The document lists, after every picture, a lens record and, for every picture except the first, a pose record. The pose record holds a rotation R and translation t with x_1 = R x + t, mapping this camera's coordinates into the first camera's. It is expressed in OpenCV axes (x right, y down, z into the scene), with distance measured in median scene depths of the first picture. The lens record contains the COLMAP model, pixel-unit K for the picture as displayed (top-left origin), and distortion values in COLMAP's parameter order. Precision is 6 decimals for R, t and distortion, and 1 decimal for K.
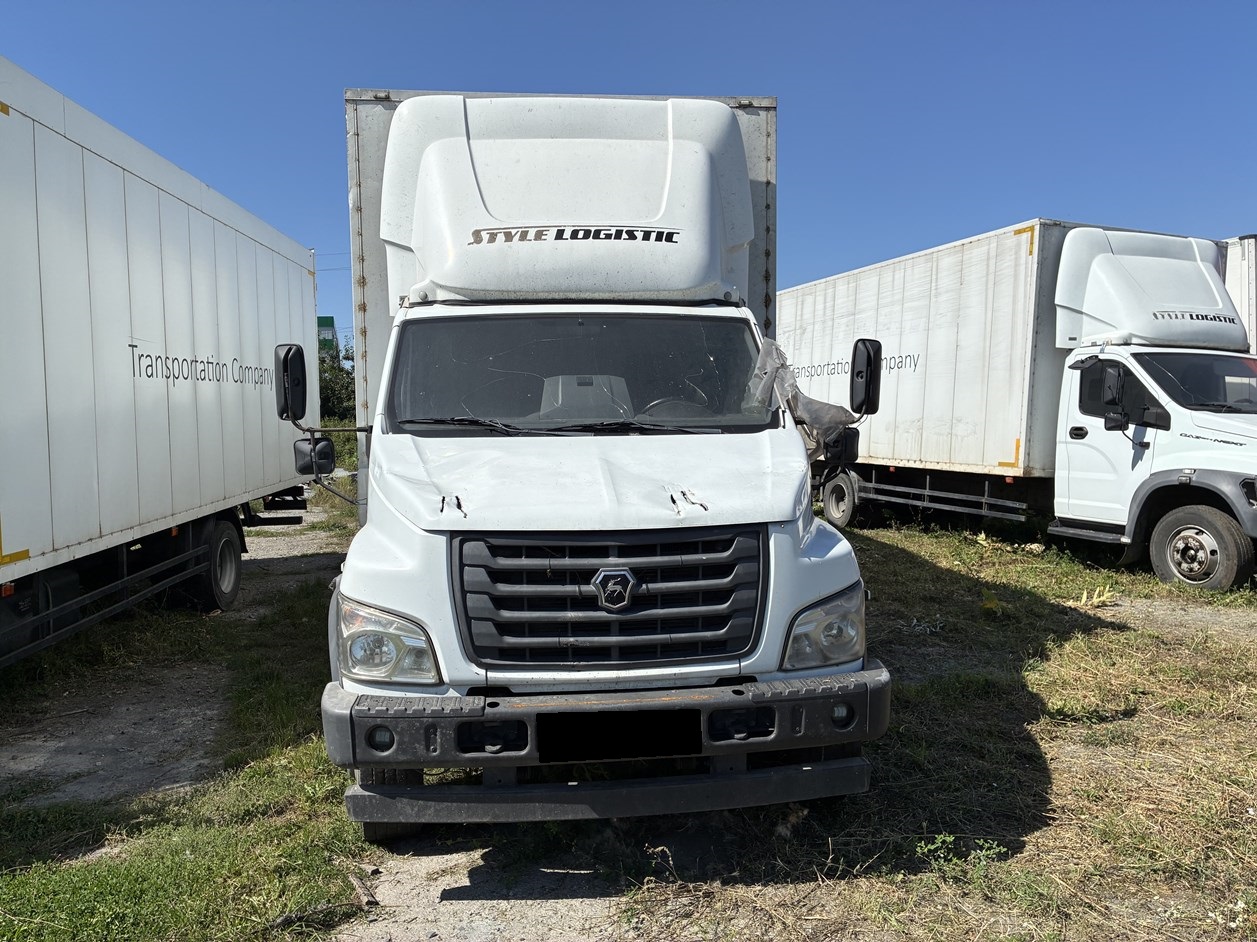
lens RADIAL K [[953.0, 0, 609.7], [0, 953.0, 462.3], [0, 0, 1]] dist [0.062245, -0.075752]
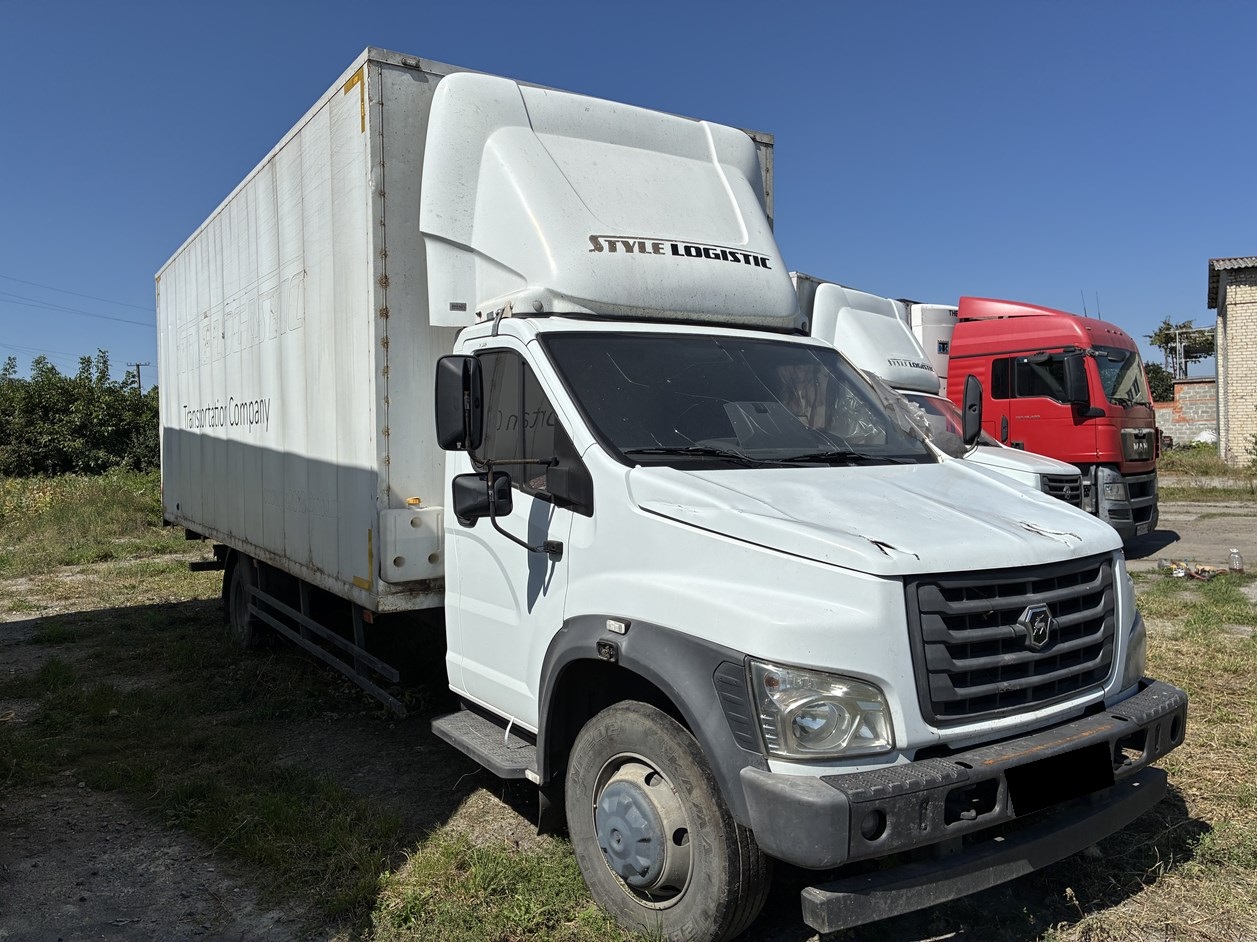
lens RADIAL K [[953.0, 0, 610.6], [0, 953.0, 460.6], [0, 0, 1]] dist [0.062245, -0.075752]
pose [[0.888830, -0.005934, 0.458198, -0.792394], [0.020801, 0.999408, -0.027406, -0.015801], [-0.457764, 0.033890, 0.888428, 0.320359]]
